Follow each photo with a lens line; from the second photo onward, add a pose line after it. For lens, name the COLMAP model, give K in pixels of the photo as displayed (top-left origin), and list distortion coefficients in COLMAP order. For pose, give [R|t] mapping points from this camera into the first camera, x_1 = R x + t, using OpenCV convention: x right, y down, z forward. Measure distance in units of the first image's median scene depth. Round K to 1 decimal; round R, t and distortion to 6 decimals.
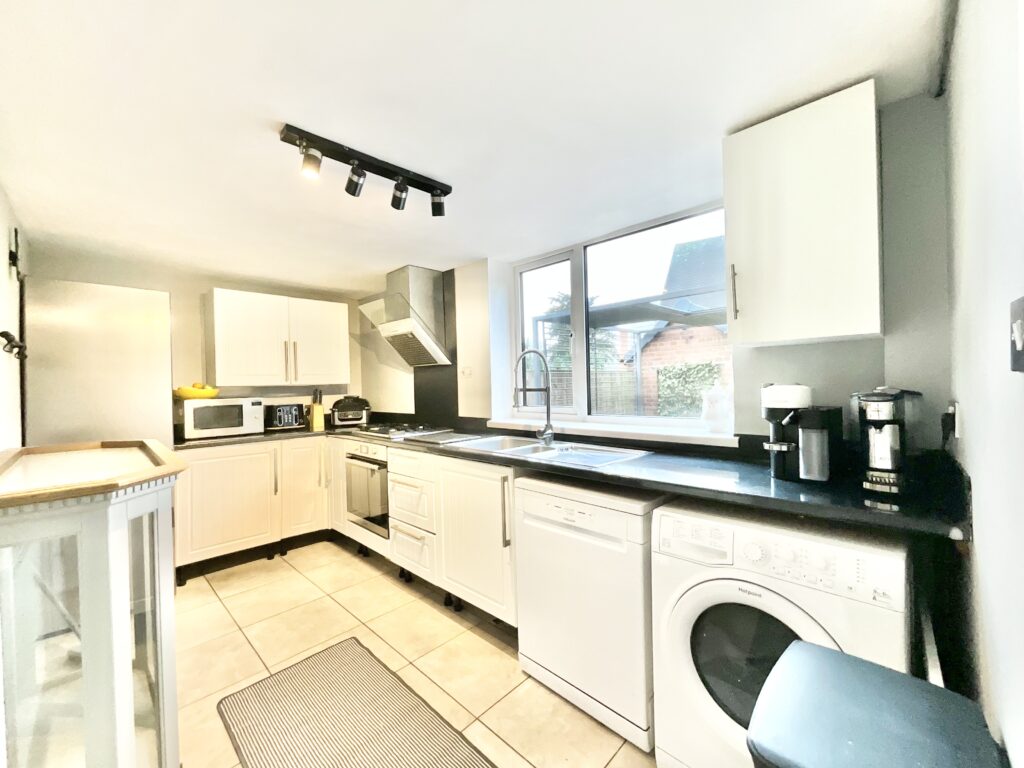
lens RADIAL K [[409.7, 0, 478.5], [0, 409.7, 386.2], [0, 0, 1]] dist [-0.000819, 0.000181]
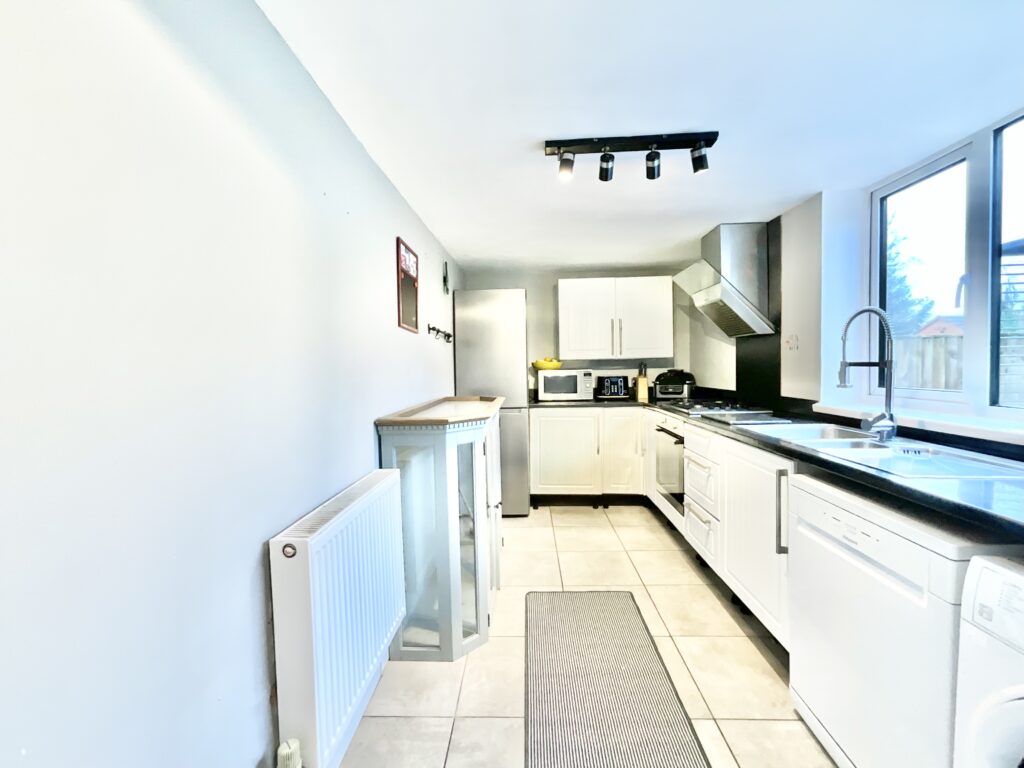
lens RADIAL K [[415.8, 0, 511.0], [0, 415.8, 382.9], [0, 0, 1]] dist [-0.001746, 0.000114]
pose [[0.686282, 0.040244, -0.726222, 0.187027], [-0.000968, 0.998518, 0.054419, 0.002044], [0.727335, -0.036644, 0.685303, 0.029332]]
